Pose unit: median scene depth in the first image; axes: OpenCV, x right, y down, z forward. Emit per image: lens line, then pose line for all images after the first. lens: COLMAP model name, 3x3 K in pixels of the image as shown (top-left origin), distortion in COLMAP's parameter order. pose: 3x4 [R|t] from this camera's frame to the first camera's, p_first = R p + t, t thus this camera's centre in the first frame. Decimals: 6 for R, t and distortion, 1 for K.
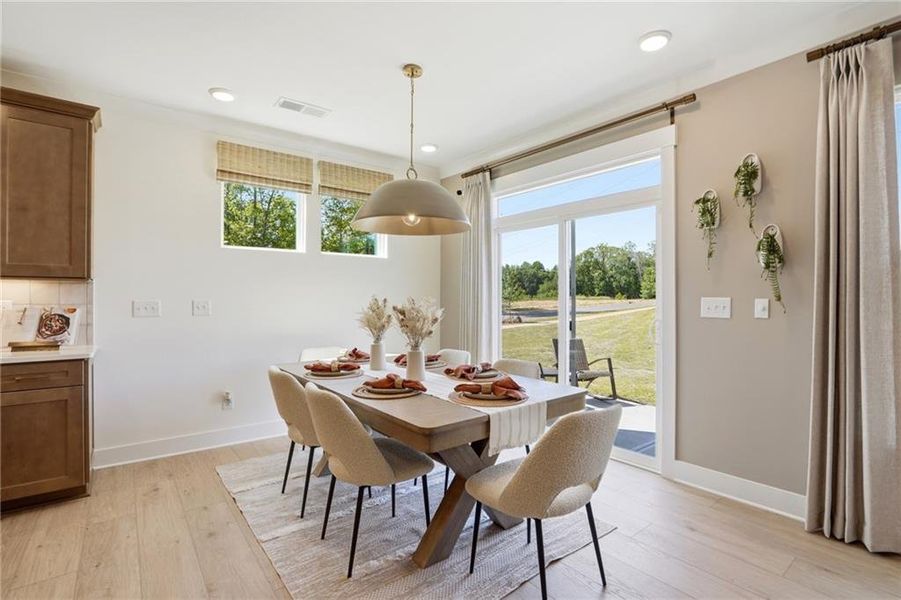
lens RADIAL K [[428.7, 0, 456.7], [0, 428.7, 299.8], [0, 0, 1]] dist [-0.042489, 0.013678]
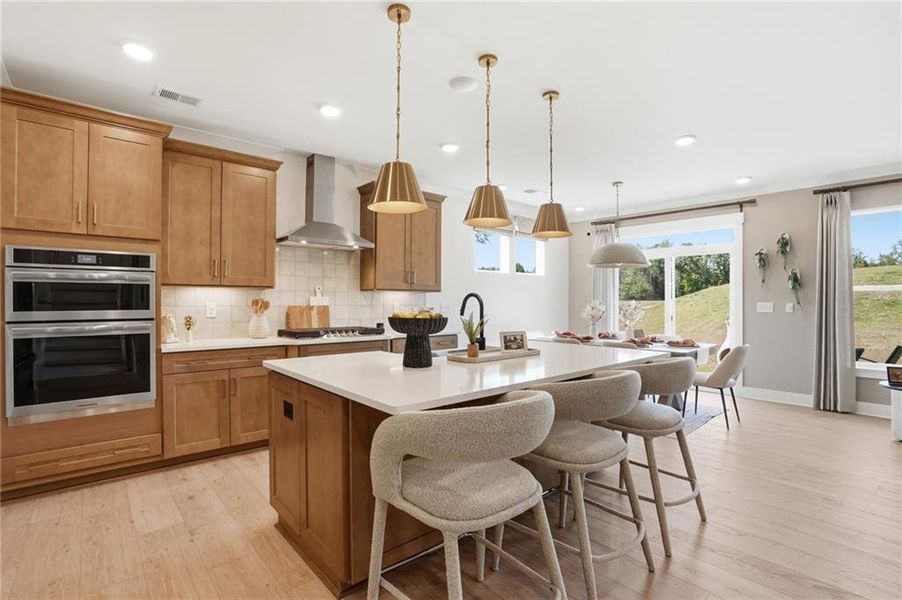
lens RADIAL K [[429.2, 0, 457.3], [0, 429.2, 301.1], [0, 0, 1]] dist [-0.042489, 0.013678]
pose [[0.998097, 0.002809, 0.061604, -0.966414], [-0.002761, 0.999996, -0.000858, -0.006598], [-0.061606, 0.000686, 0.998100, -0.899590]]
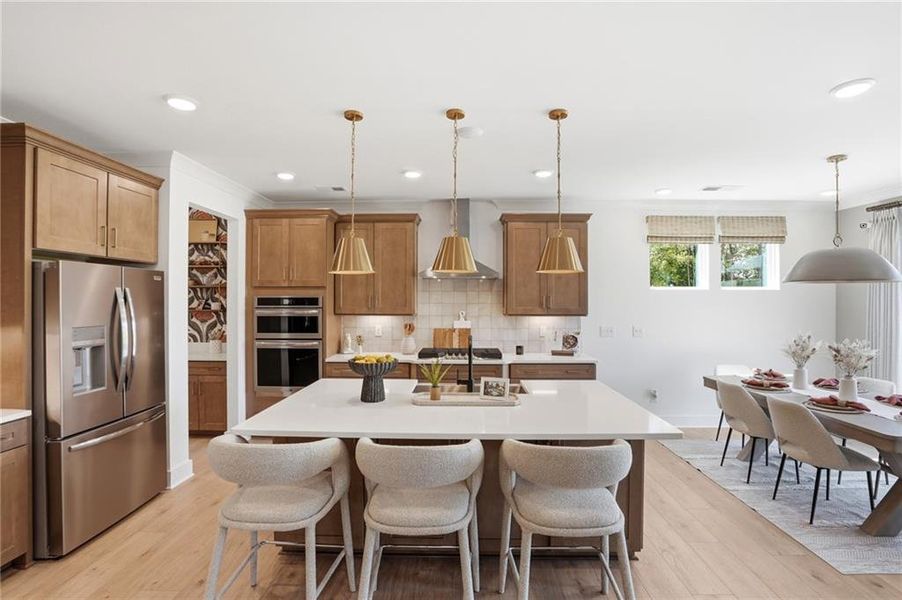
lens RADIAL K [[429.2, 0, 455.4], [0, 429.2, 297.8], [0, 0, 1]] dist [-0.042489, 0.013678]
pose [[0.773897, -0.001895, -0.633309, -0.203544], [-0.001196, 0.999989, -0.004454, -0.117020], [0.633311, 0.004204, 0.773886, -0.713648]]
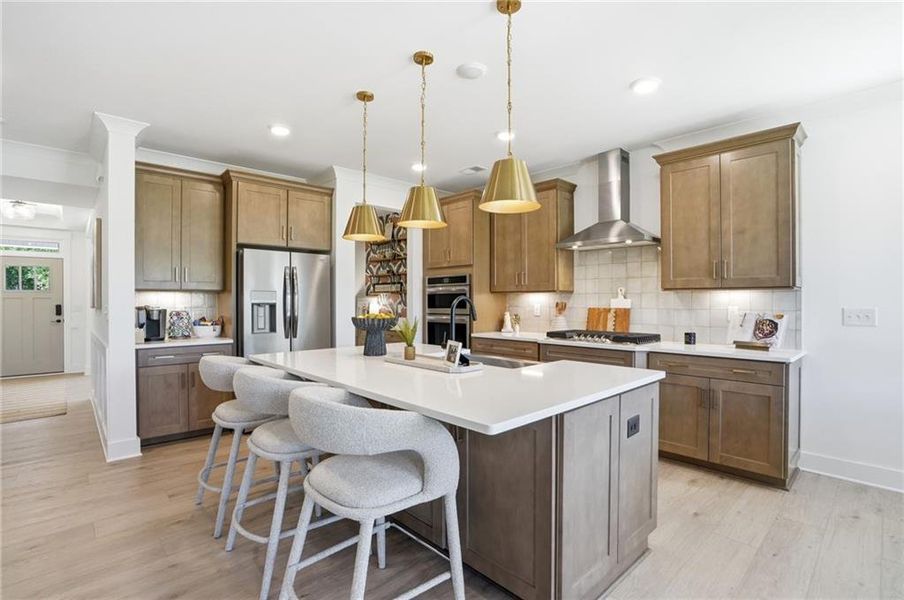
lens RADIAL K [[430.1, 0, 453.5], [0, 430.1, 299.7], [0, 0, 1]] dist [-0.042489, 0.013678]
pose [[0.086251, -0.000064, -0.996273, 0.111463], [0.001753, 0.999998, 0.000088, -0.021166], [0.996272, -0.001754, 0.086251, 0.051717]]
